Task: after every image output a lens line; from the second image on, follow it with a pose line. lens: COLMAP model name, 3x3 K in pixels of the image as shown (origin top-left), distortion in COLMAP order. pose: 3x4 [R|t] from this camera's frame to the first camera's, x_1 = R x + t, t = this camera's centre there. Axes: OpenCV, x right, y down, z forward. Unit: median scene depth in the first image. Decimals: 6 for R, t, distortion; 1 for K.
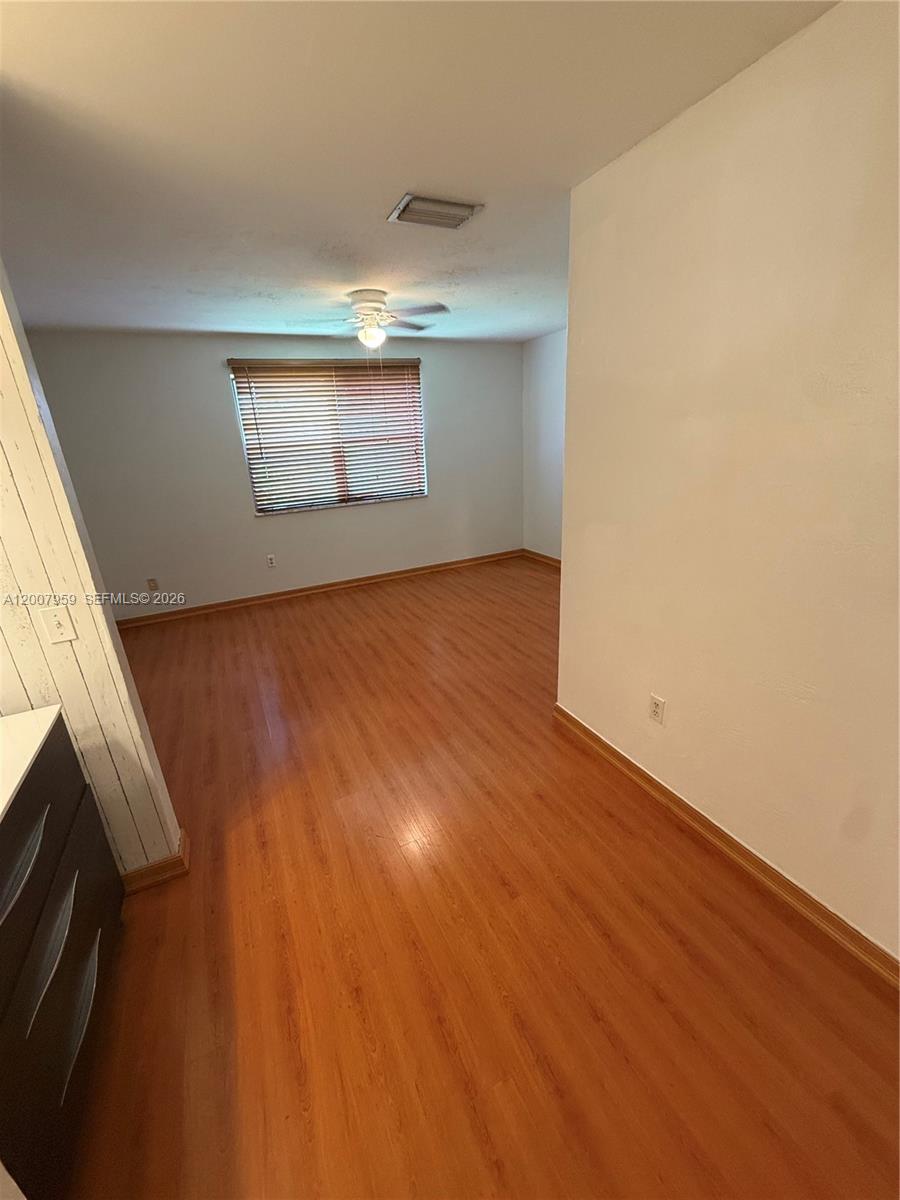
lens RADIAL K [[479.7, 0, 447.5], [0, 479.7, 605.6], [0, 0, 1]] dist [0.000159, -0.000738]
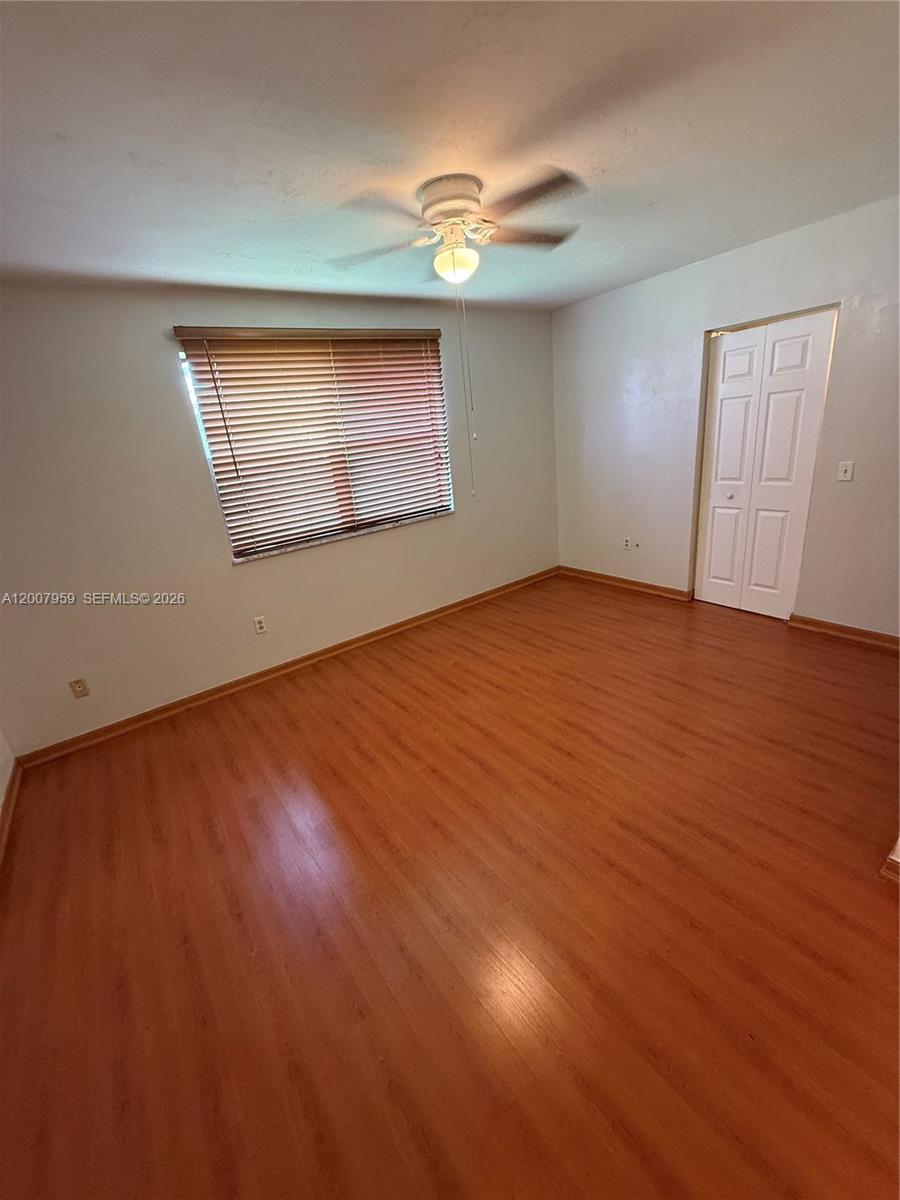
lens RADIAL K [[479.7, 0, 448.5], [0, 479.7, 605.1], [0, 0, 1]] dist [0.000159, -0.000738]
pose [[0.982931, -0.107921, 0.148996, -0.208197], [0.109481, 0.993986, -0.002286, -0.093246], [-0.147853, 0.018560, 0.988835, 0.286031]]
